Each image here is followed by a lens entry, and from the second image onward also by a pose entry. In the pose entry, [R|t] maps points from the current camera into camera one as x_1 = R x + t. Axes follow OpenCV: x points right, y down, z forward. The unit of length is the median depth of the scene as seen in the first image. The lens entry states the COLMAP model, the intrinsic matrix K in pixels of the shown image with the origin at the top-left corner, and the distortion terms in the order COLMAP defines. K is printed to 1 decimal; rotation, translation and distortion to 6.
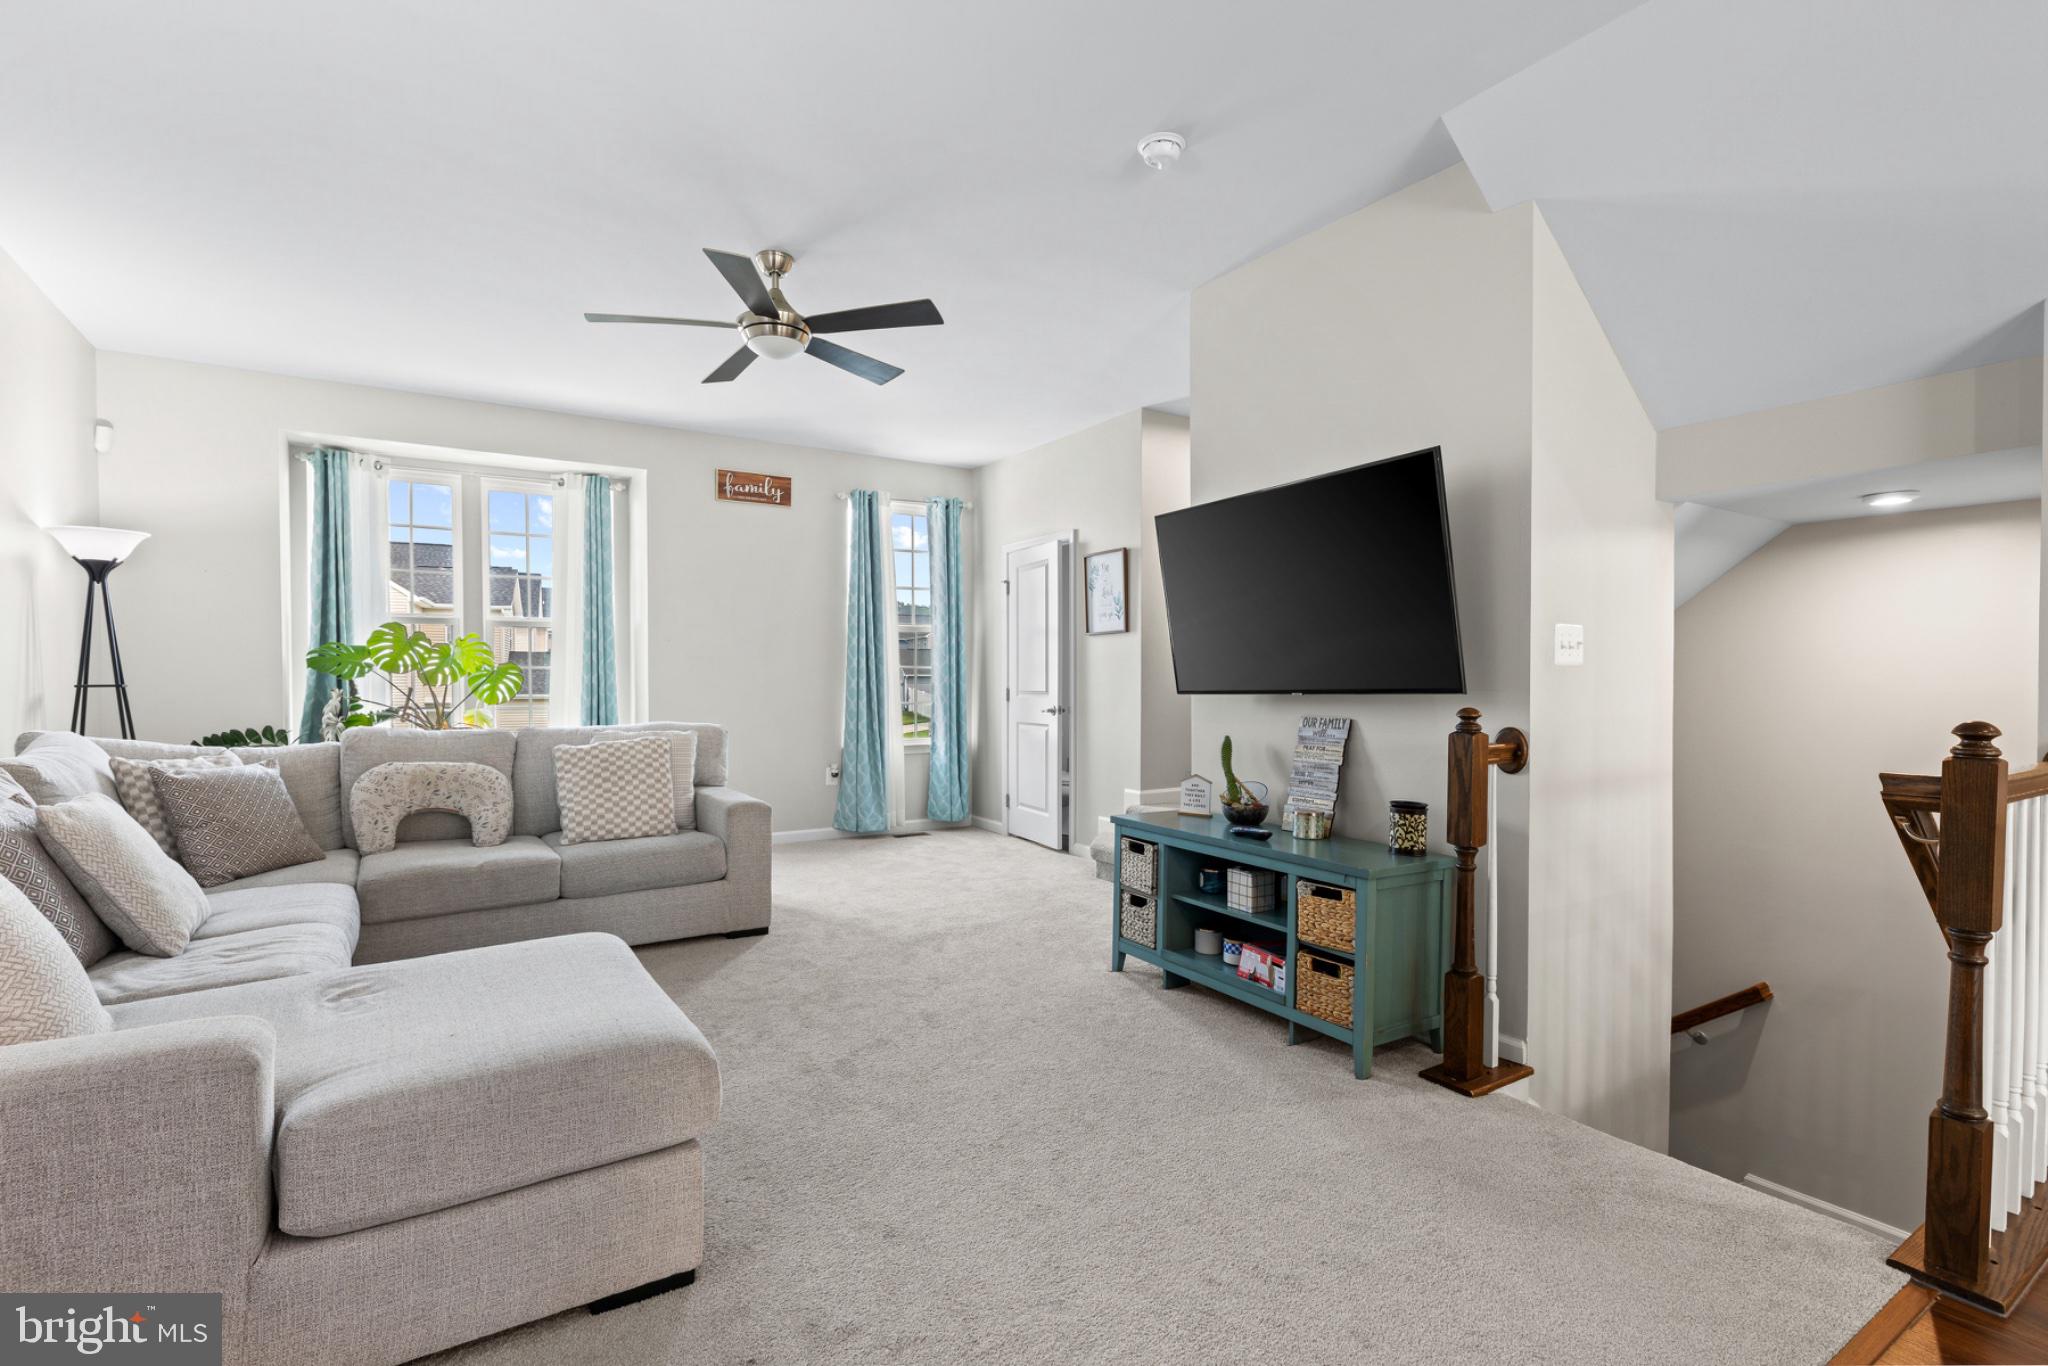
lens RADIAL K [[942.7, 0, 1024.2], [0, 942.7, 692.6], [0, 0, 1]] dist [0.000623, 0.000370]
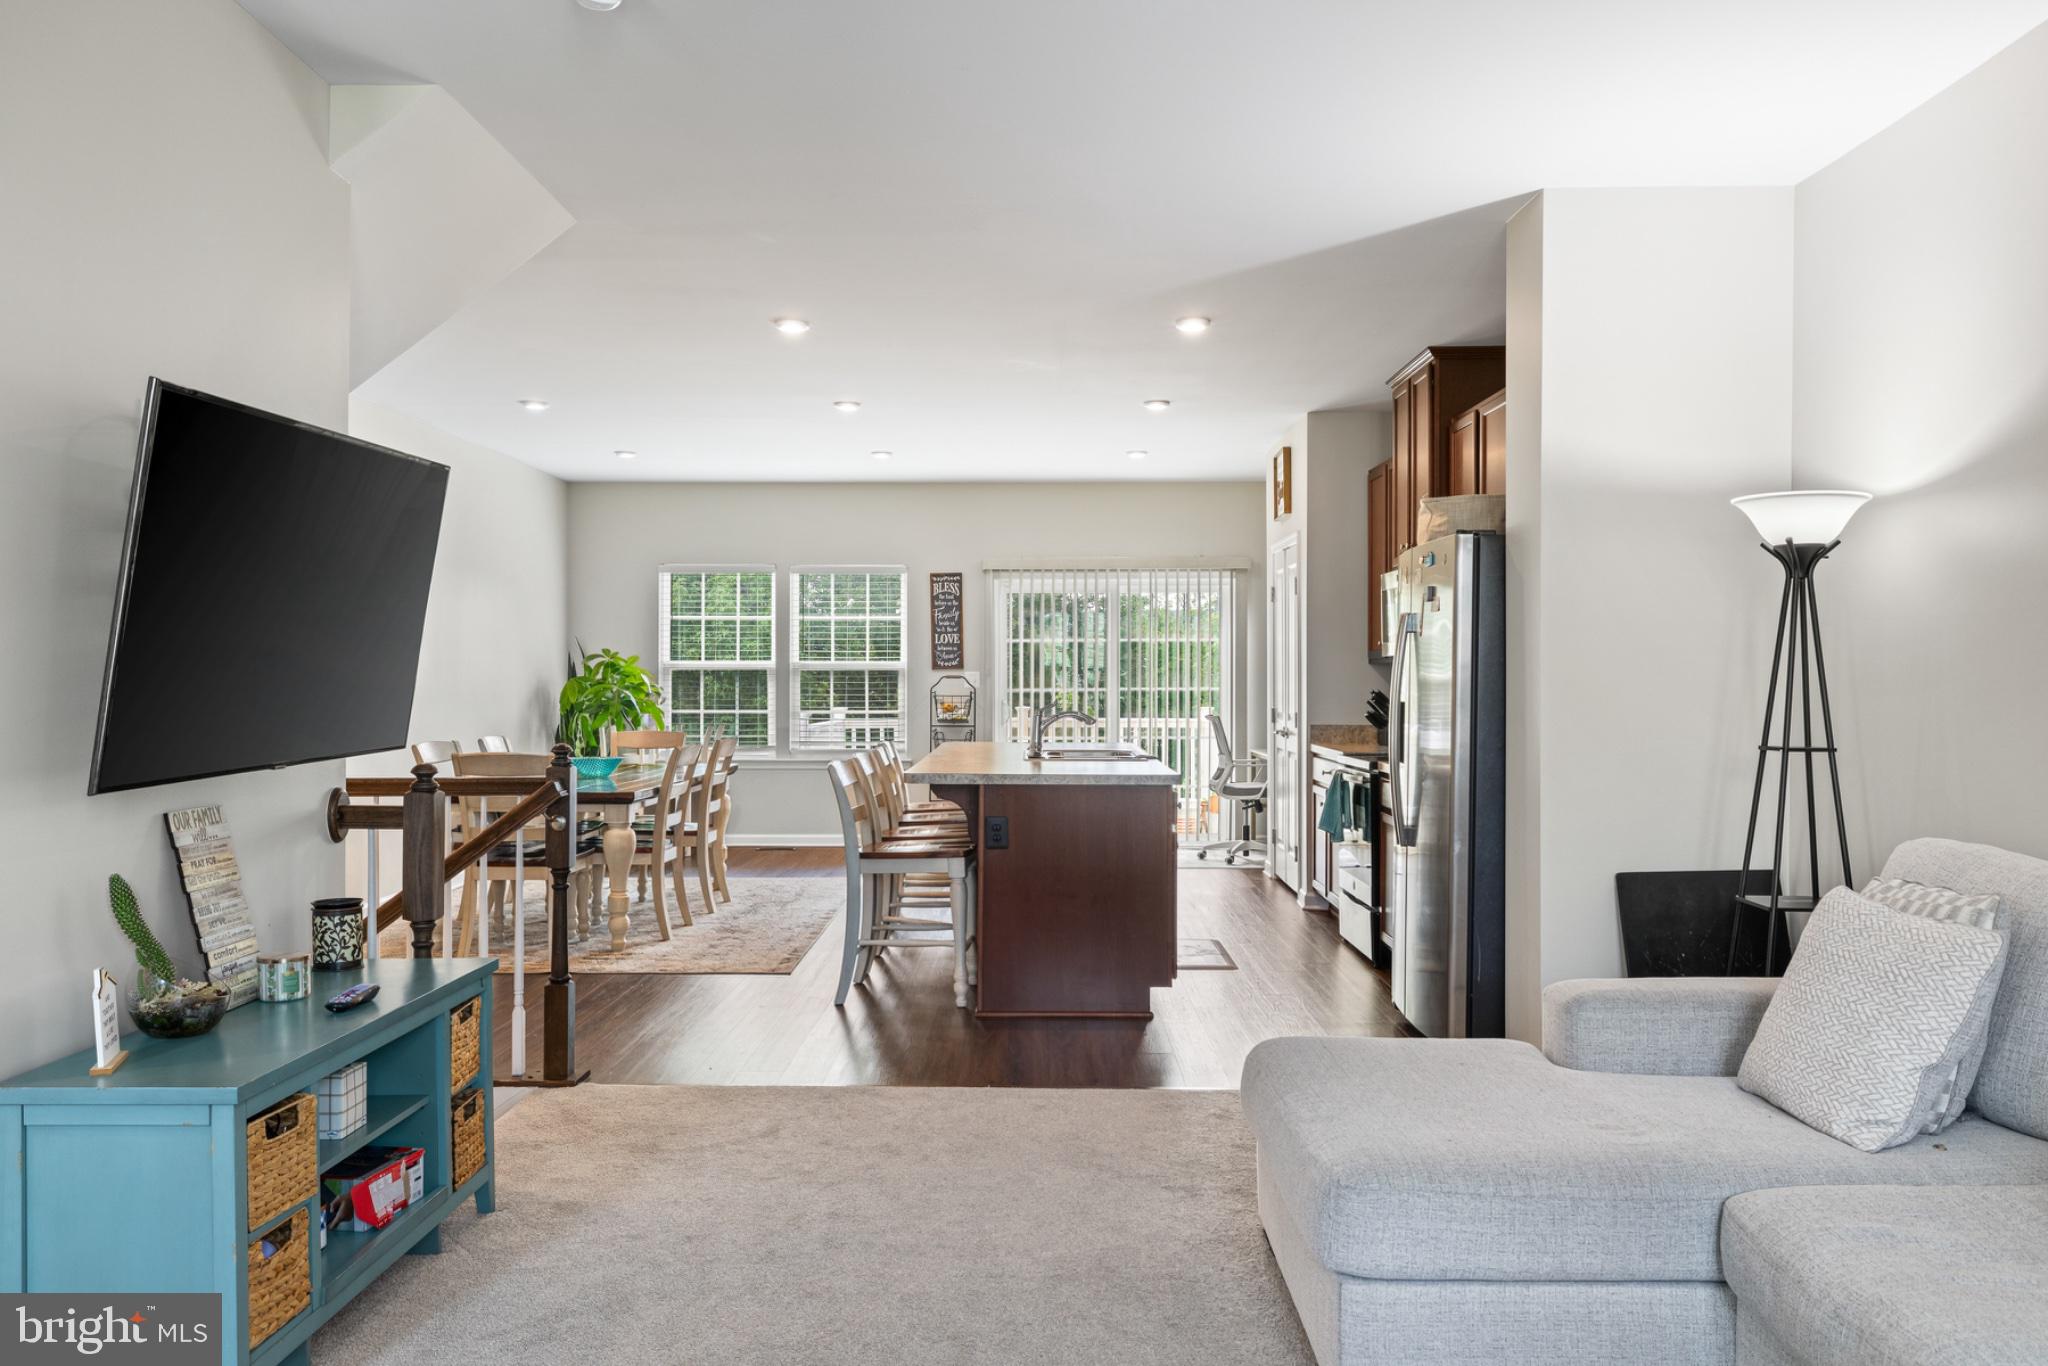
lens RADIAL K [[1545.8, 0, 1008.9], [0, 1545.8, 678.9], [0, 0, 1]] dist [0.014743, -0.002981]
pose [[-0.828549, -0.005663, 0.559888, -0.513476], [0.003924, 0.999866, 0.015920, -0.054168], [-0.559903, 0.015387, -0.828415, 1.219456]]
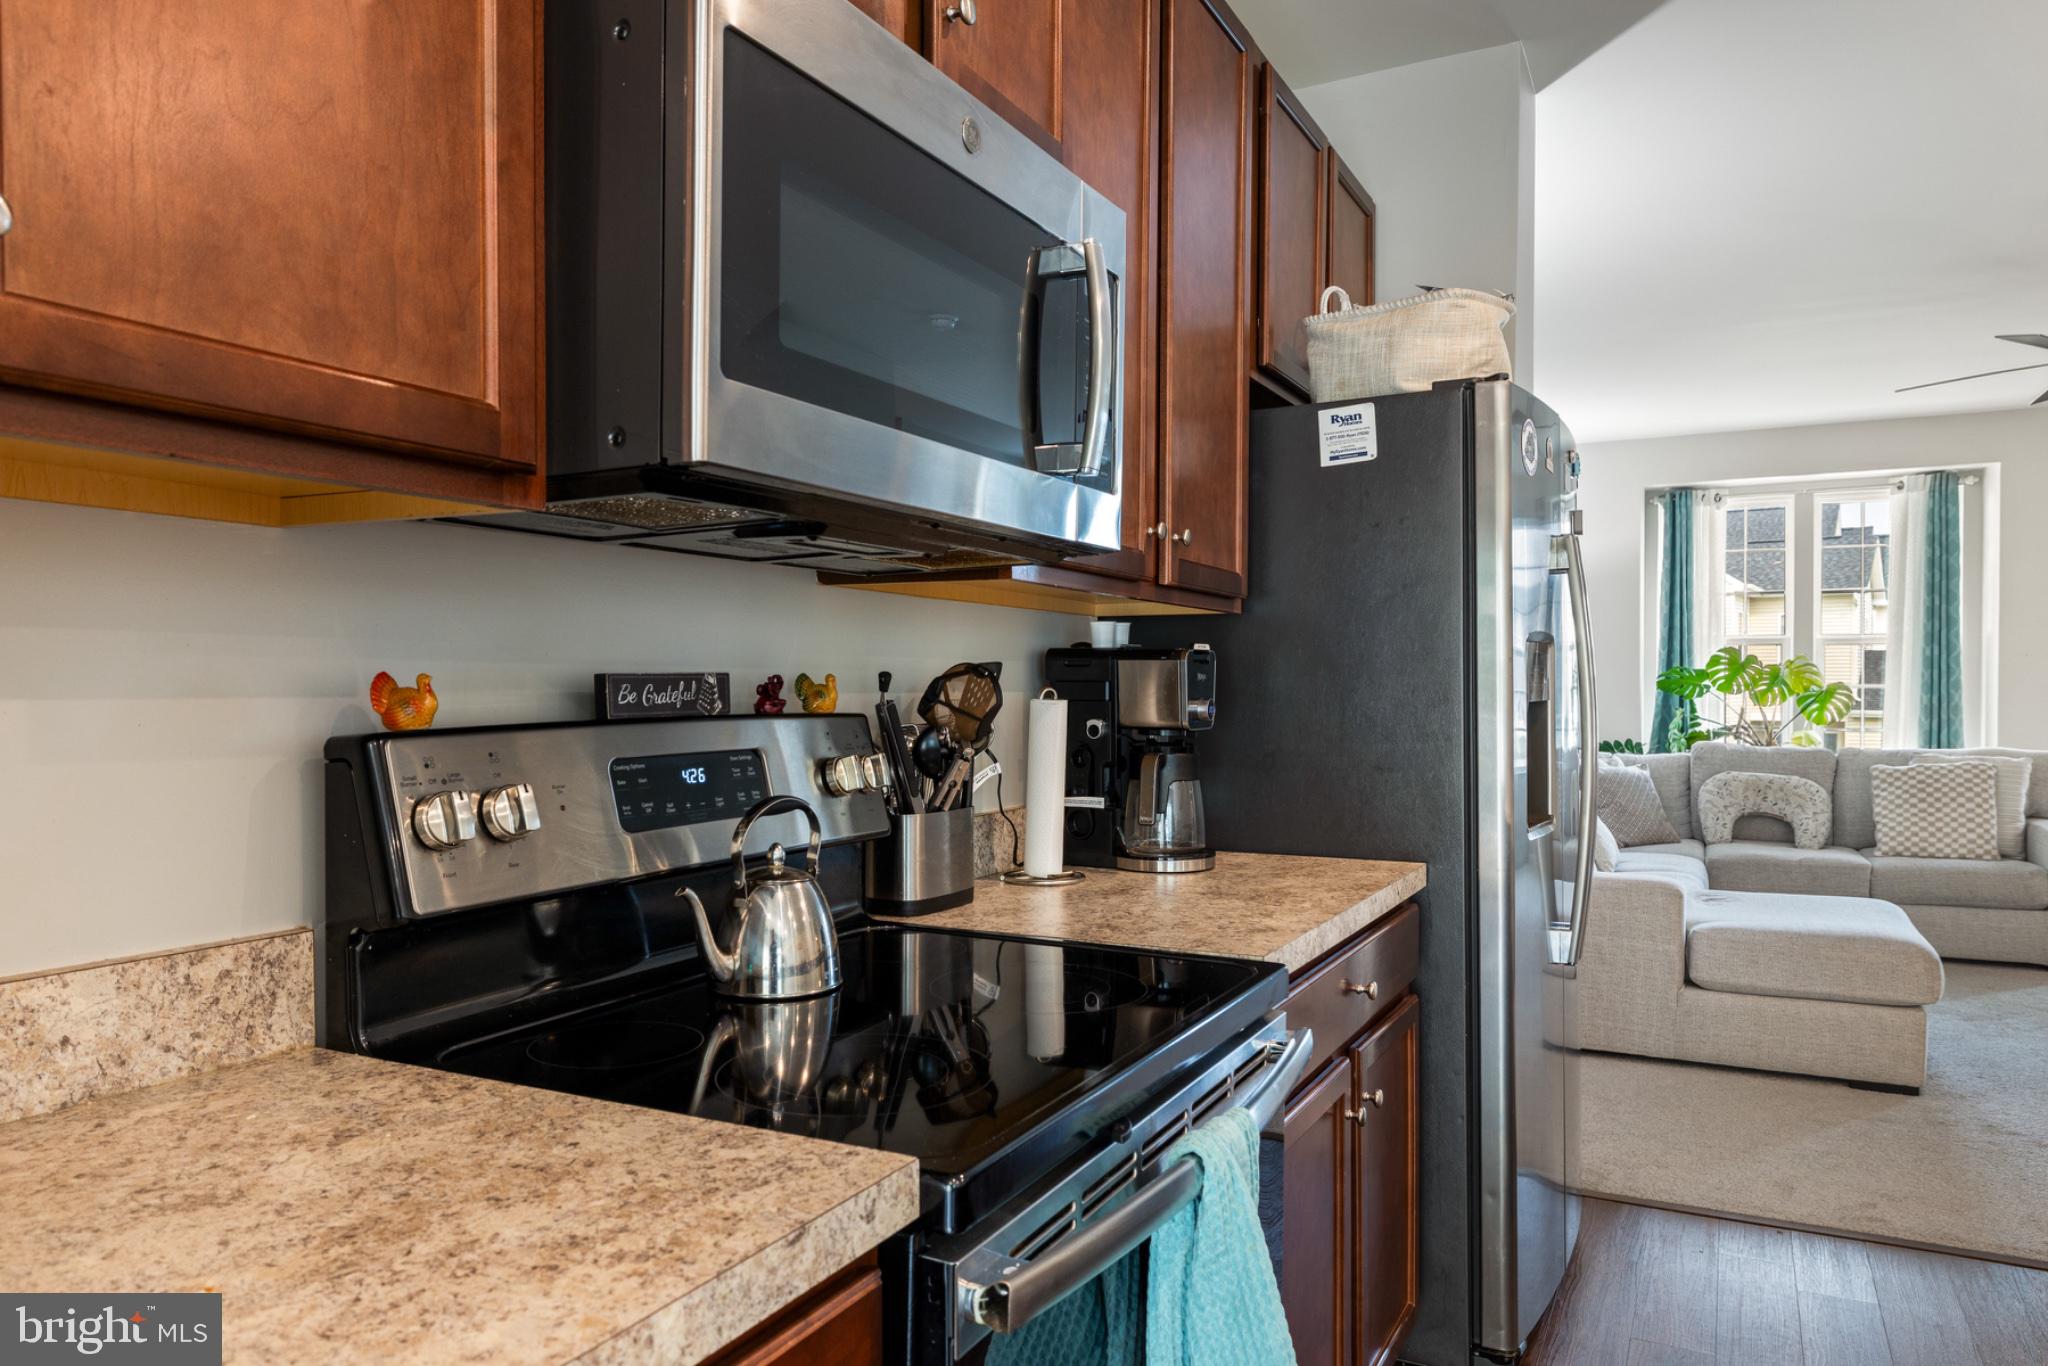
lens RADIAL K [[1379.9, 0, 1026.9], [0, 1379.9, 711.7], [0, 0, 1]] dist [0.004489, -0.006187]
pose [[0.499345, 0.015184, -0.866270, 0.381572], [-0.011372, 0.999875, 0.010971, -0.010630], [0.866329, 0.004373, 0.499455, -0.616636]]
